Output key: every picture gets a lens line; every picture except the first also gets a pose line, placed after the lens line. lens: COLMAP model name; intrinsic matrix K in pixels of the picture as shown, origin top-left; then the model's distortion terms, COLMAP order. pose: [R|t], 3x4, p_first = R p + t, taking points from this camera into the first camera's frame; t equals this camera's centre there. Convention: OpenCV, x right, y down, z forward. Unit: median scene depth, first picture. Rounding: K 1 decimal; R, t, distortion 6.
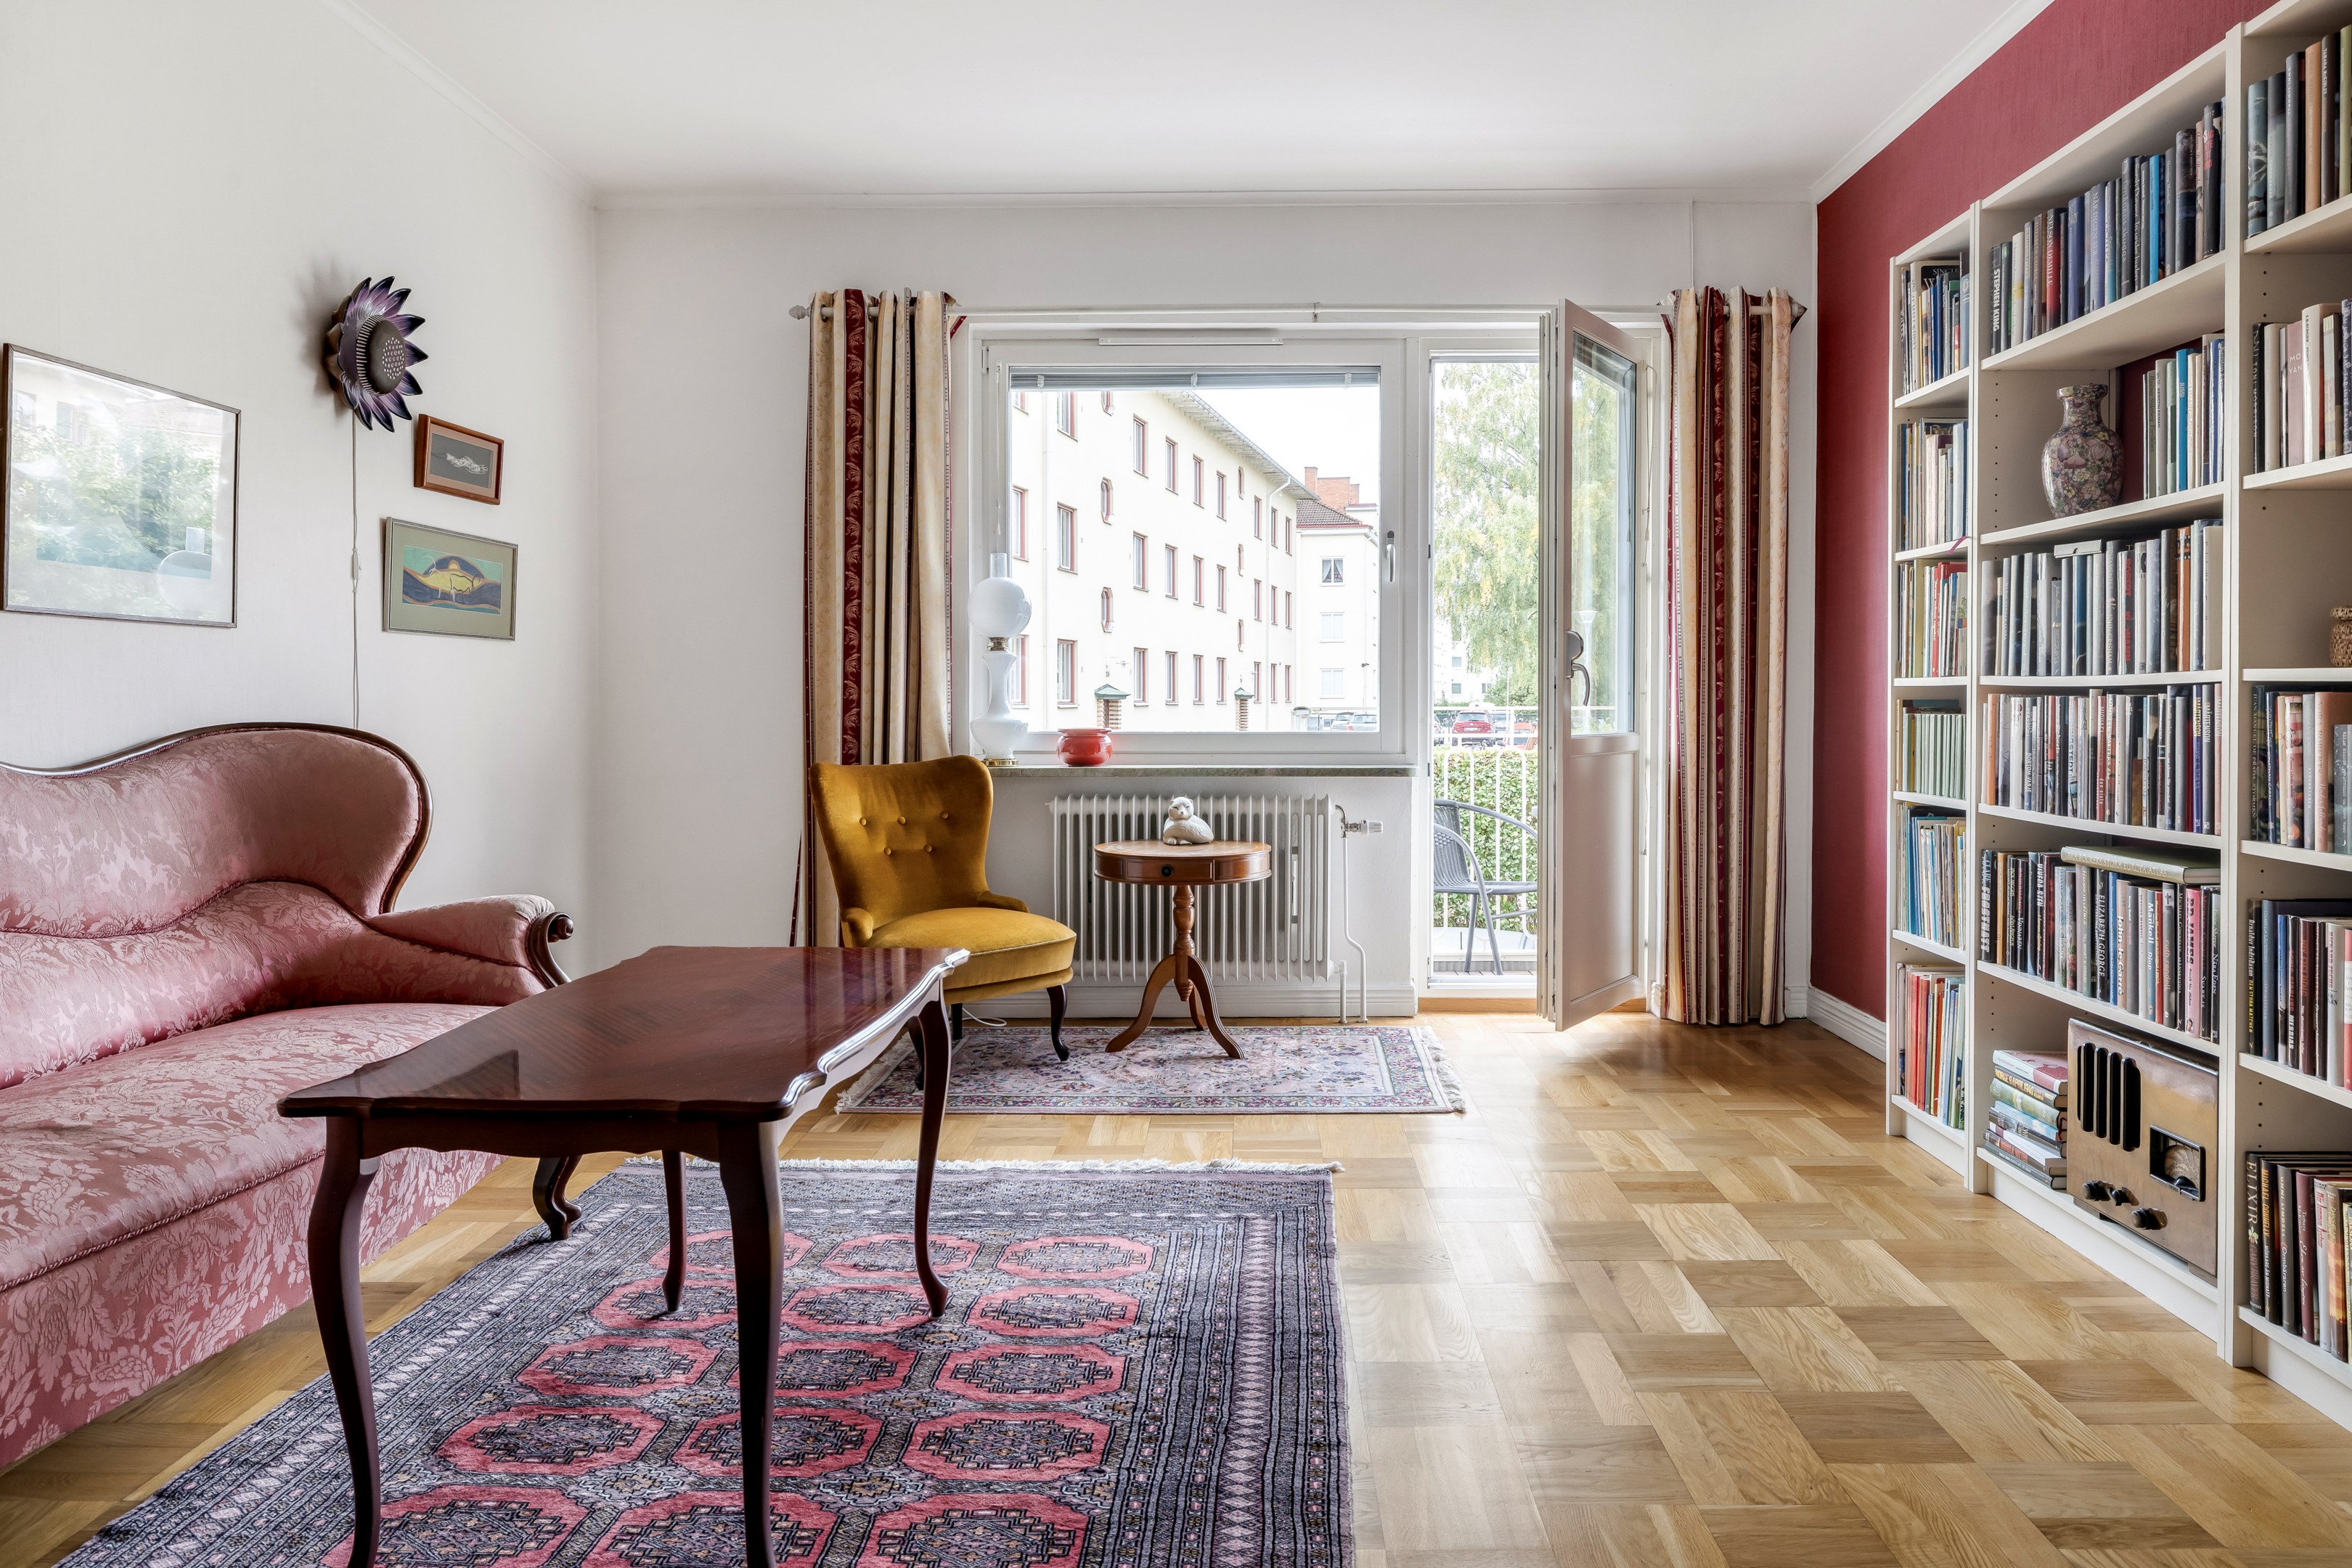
lens RADIAL K [[1510.0, 0, 1233.8], [0, 1510.0, 724.2], [0, 0, 1]] dist [-0.000184, 0.001018]
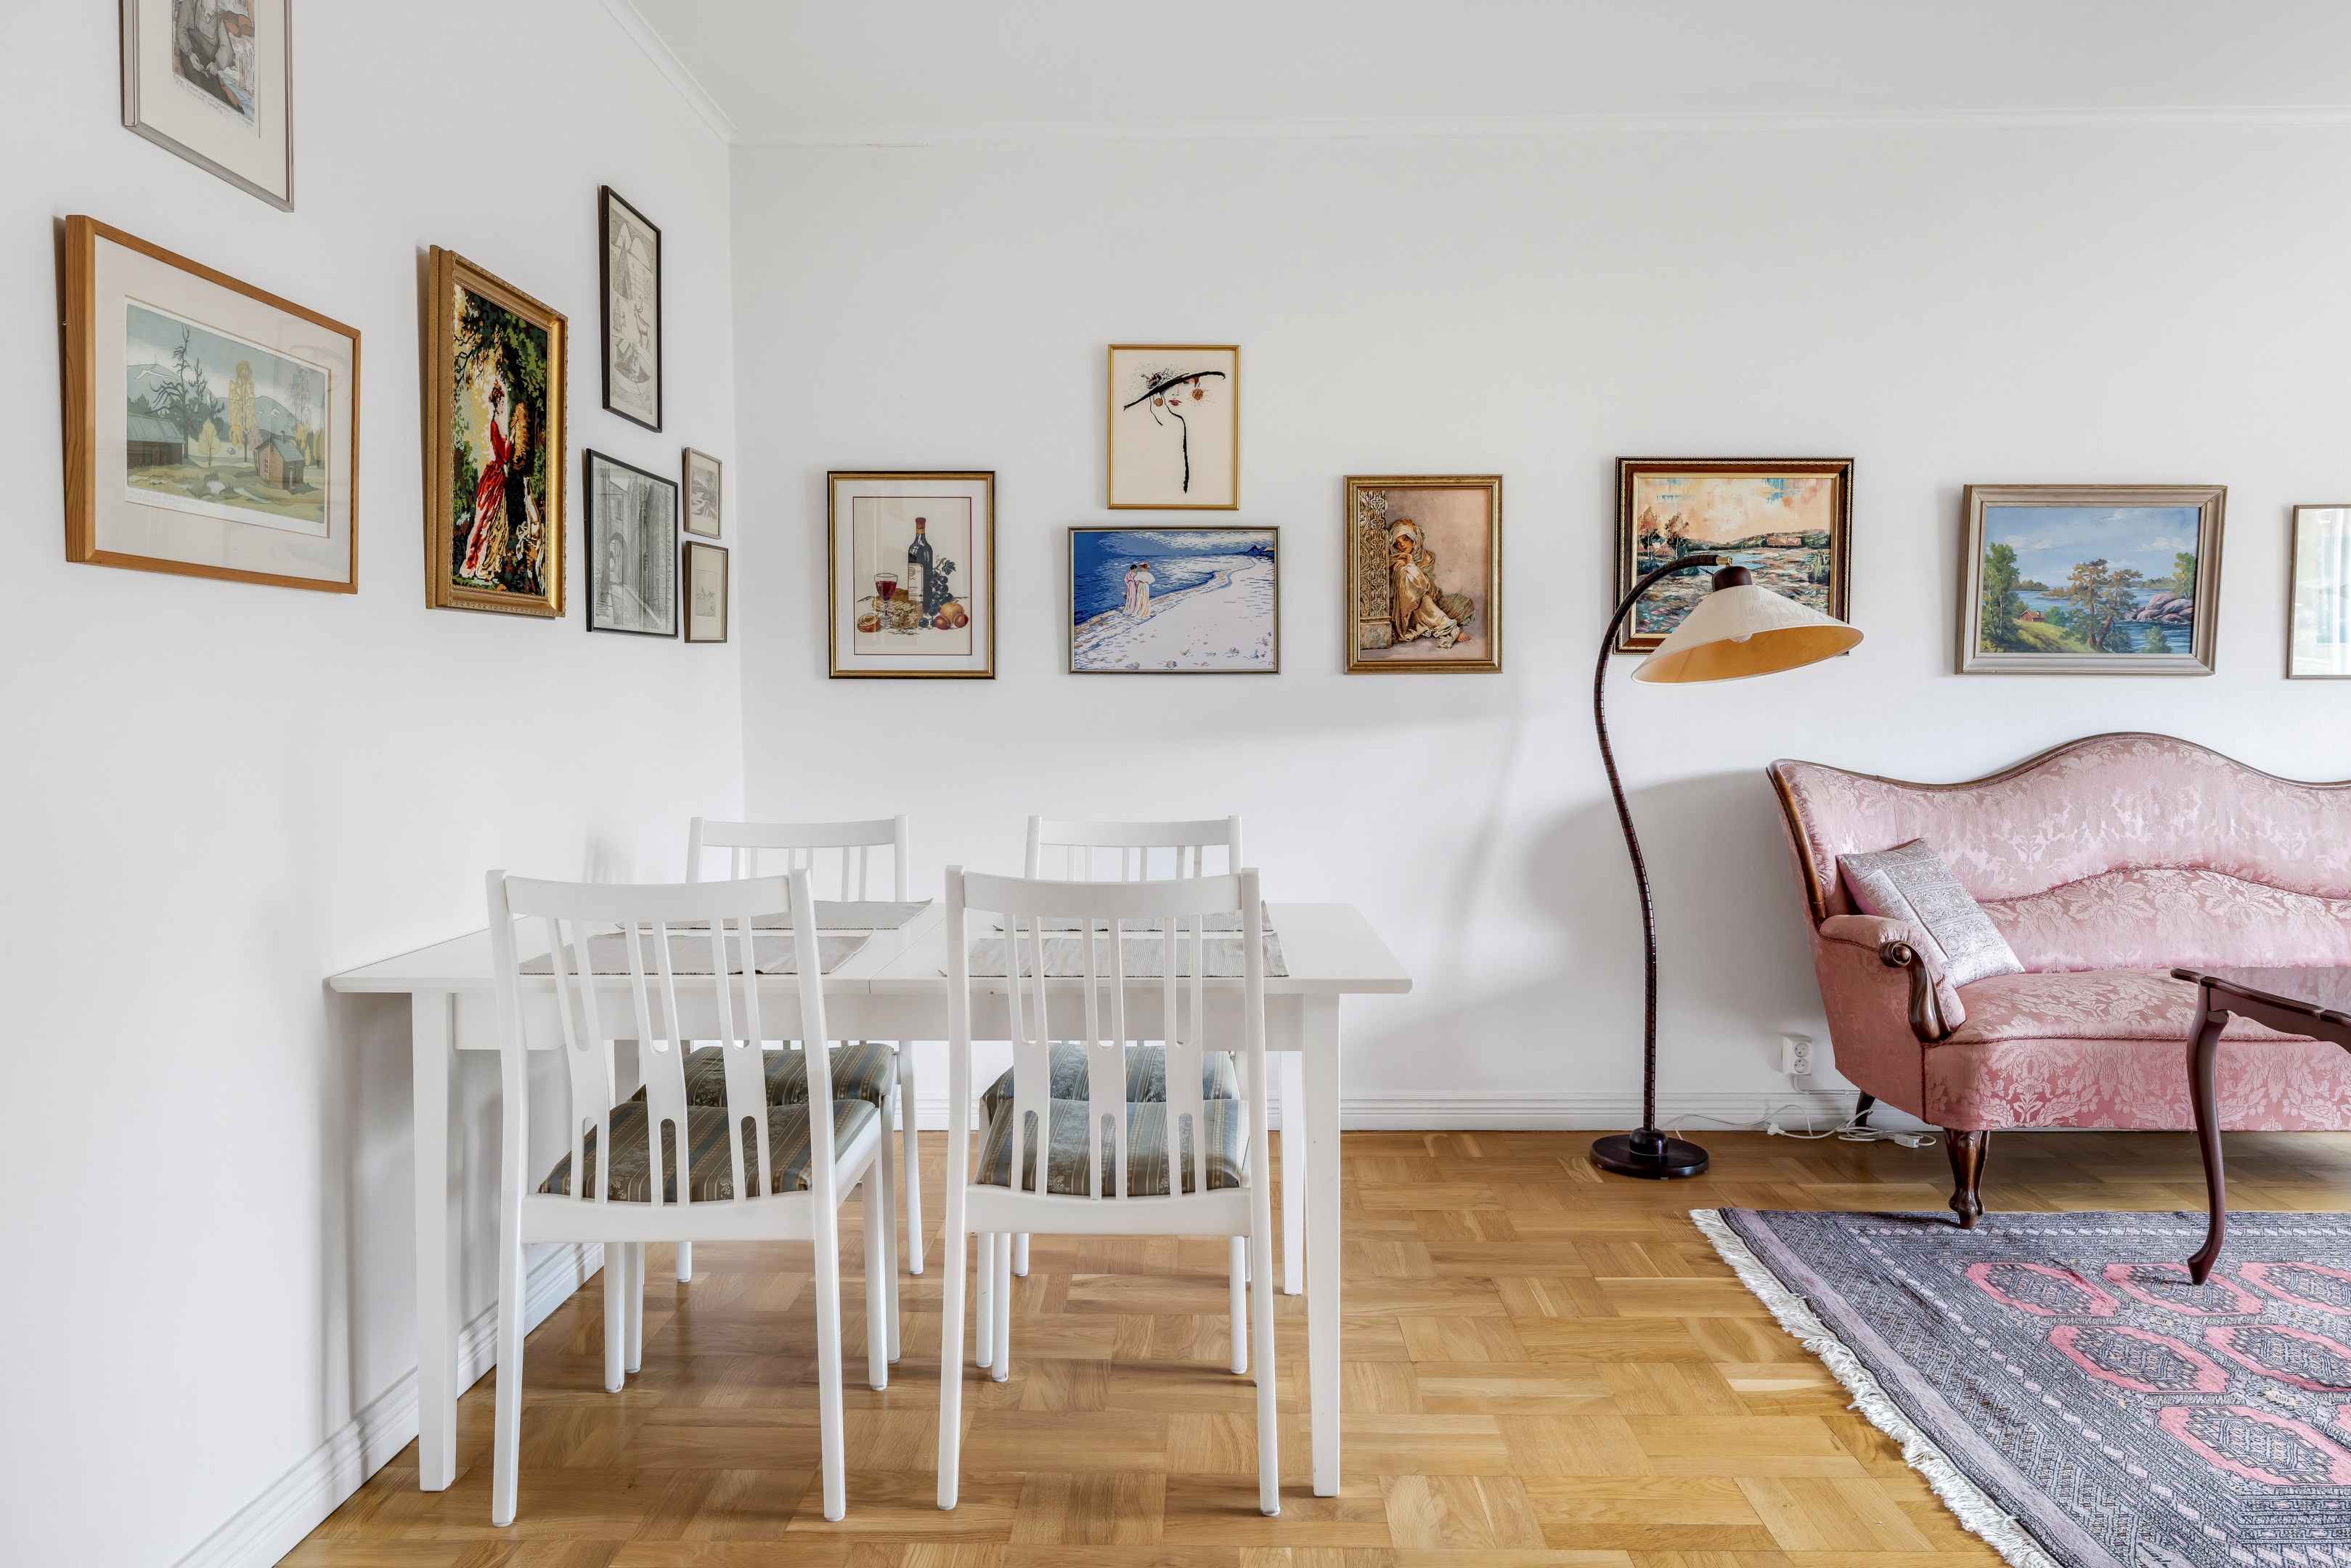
lens RADIAL K [[1566.3, 0, 1180.4], [0, 1566.3, 761.4], [0, 0, 1]] dist [-0.000499, 0.000106]
pose [[-0.005182, 0.031838, -0.999480, 0.514952], [-0.008671, 0.999454, 0.031882, -0.021125], [0.999949, 0.008831, -0.004904, -0.079747]]
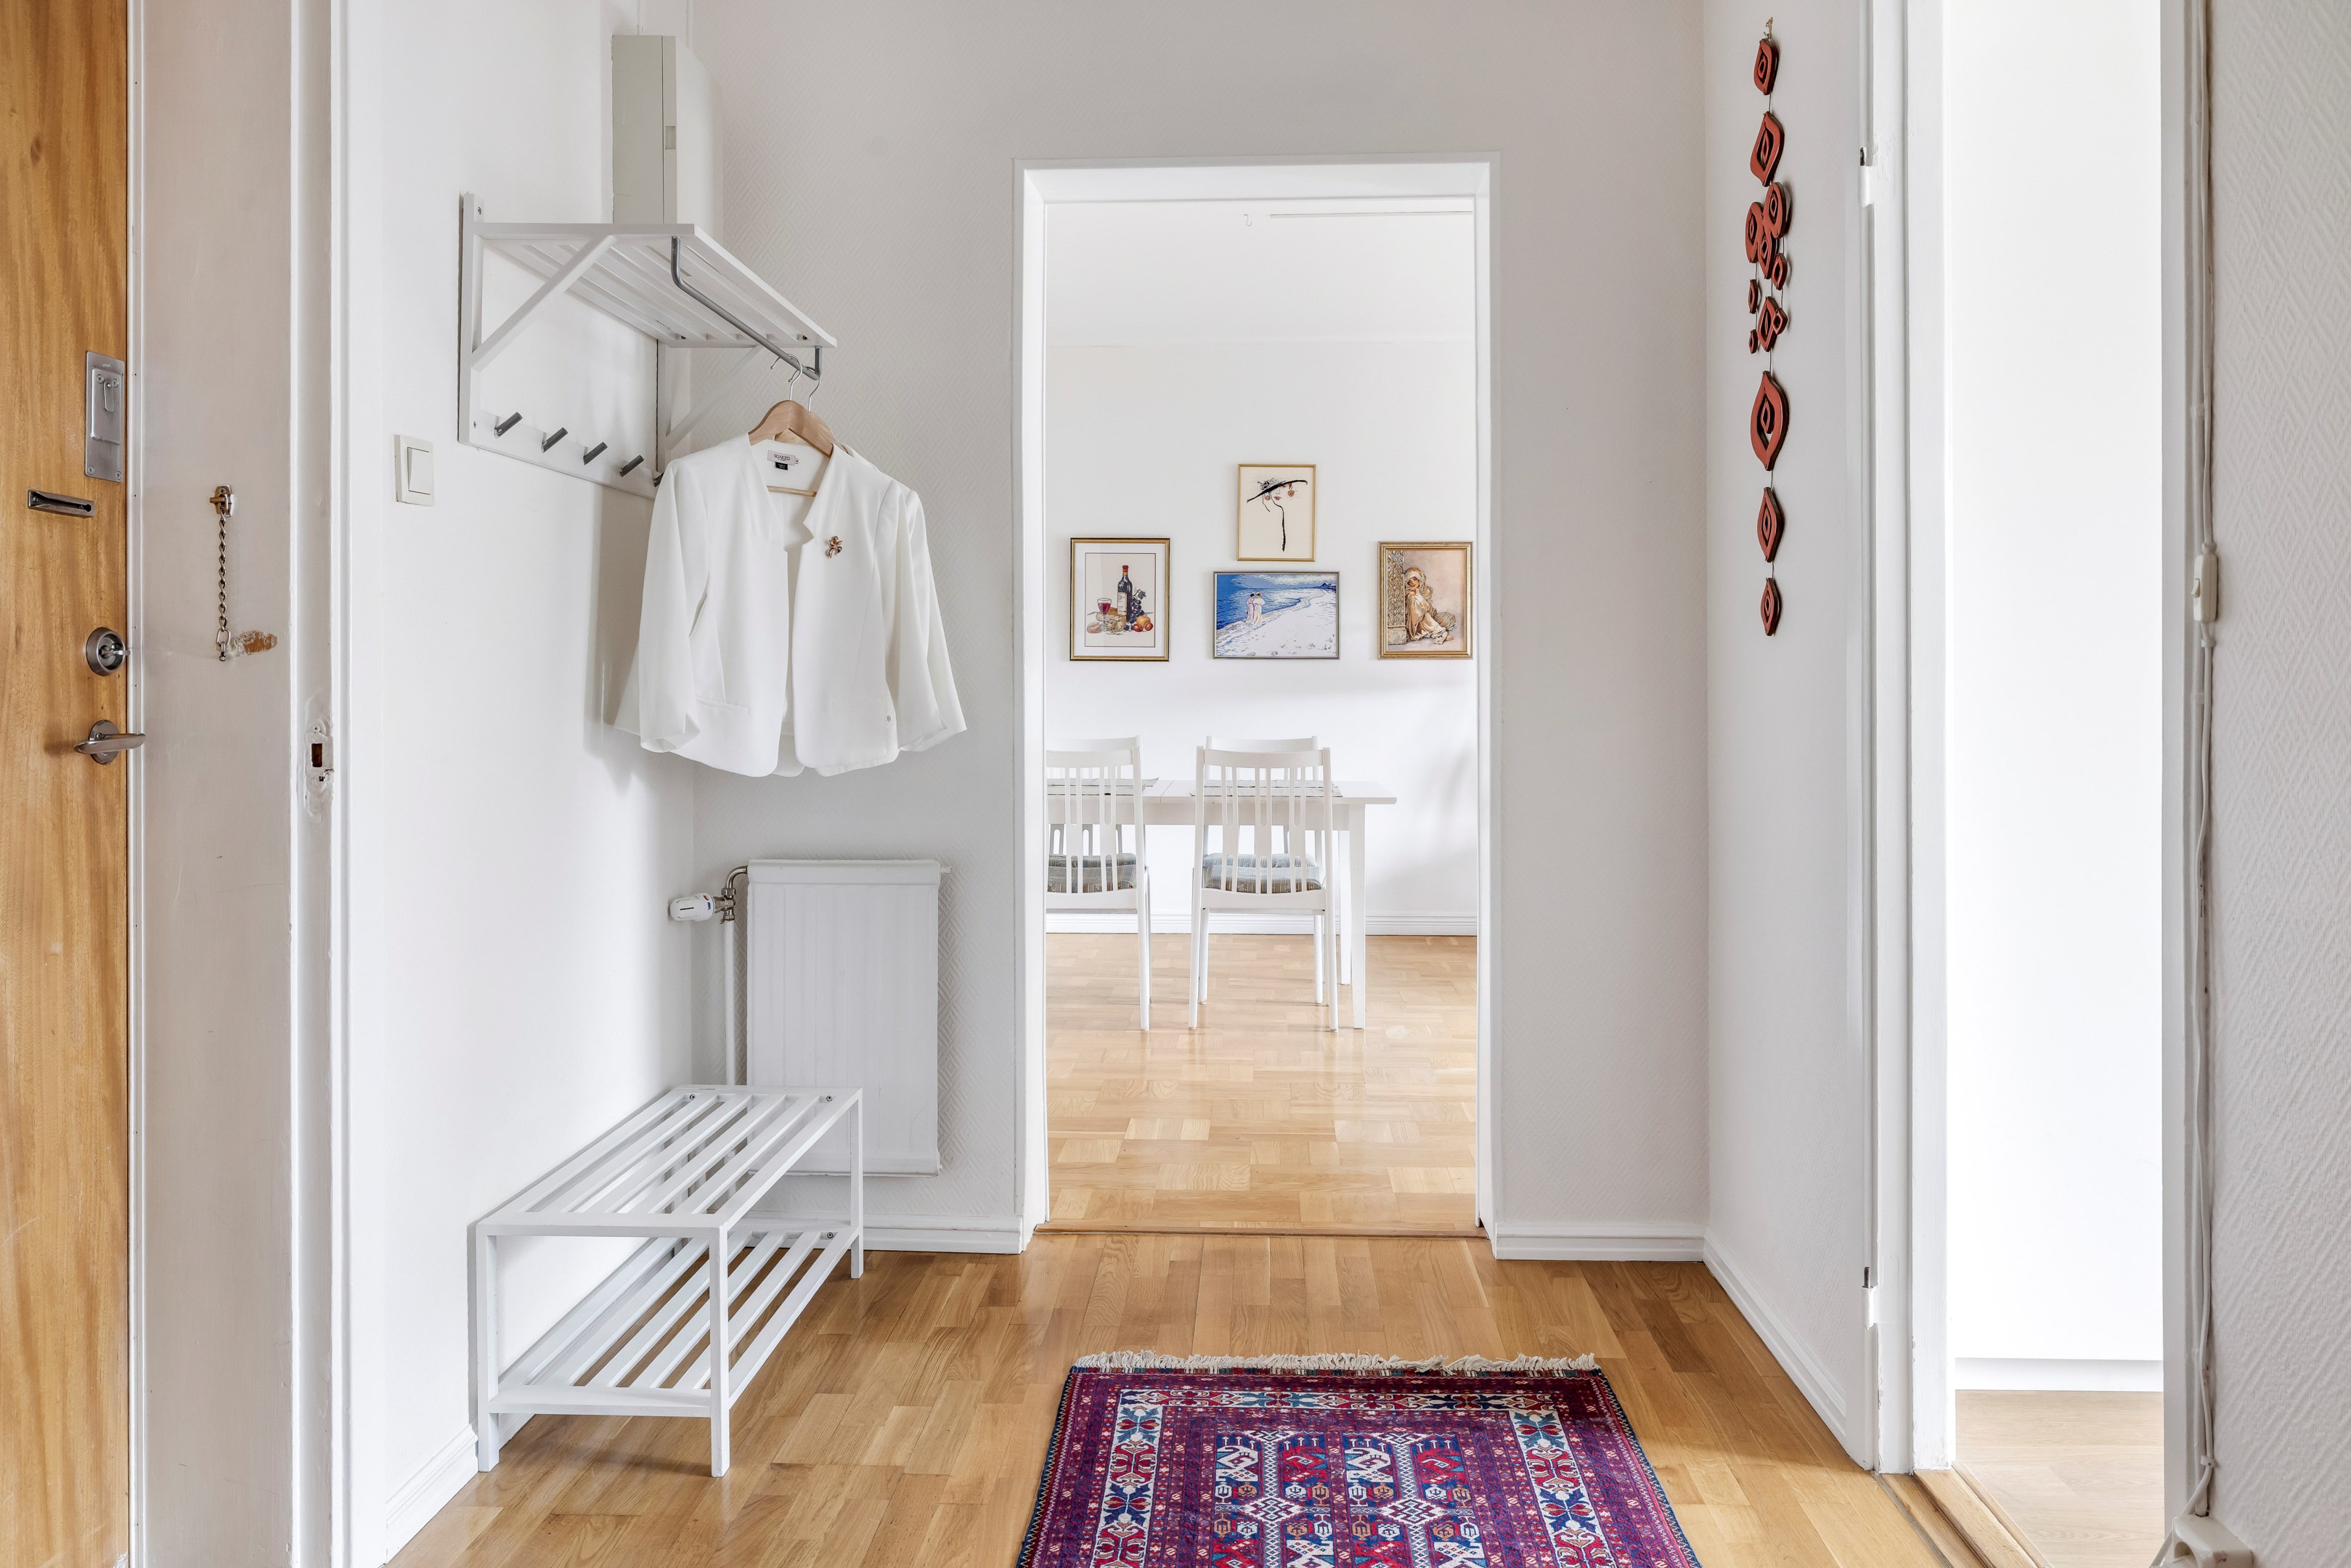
lens RADIAL K [[1771.2, 0, 1176.3], [0, 1771.2, 677.8], [0, 0, 1]] dist [-0.000441, 0.000043]
pose [[-0.033622, -0.001920, -0.999433, 1.457417], [-0.013364, 0.999910, -0.001472, -0.020751], [0.999345, 0.013307, -0.033645, -0.134757]]
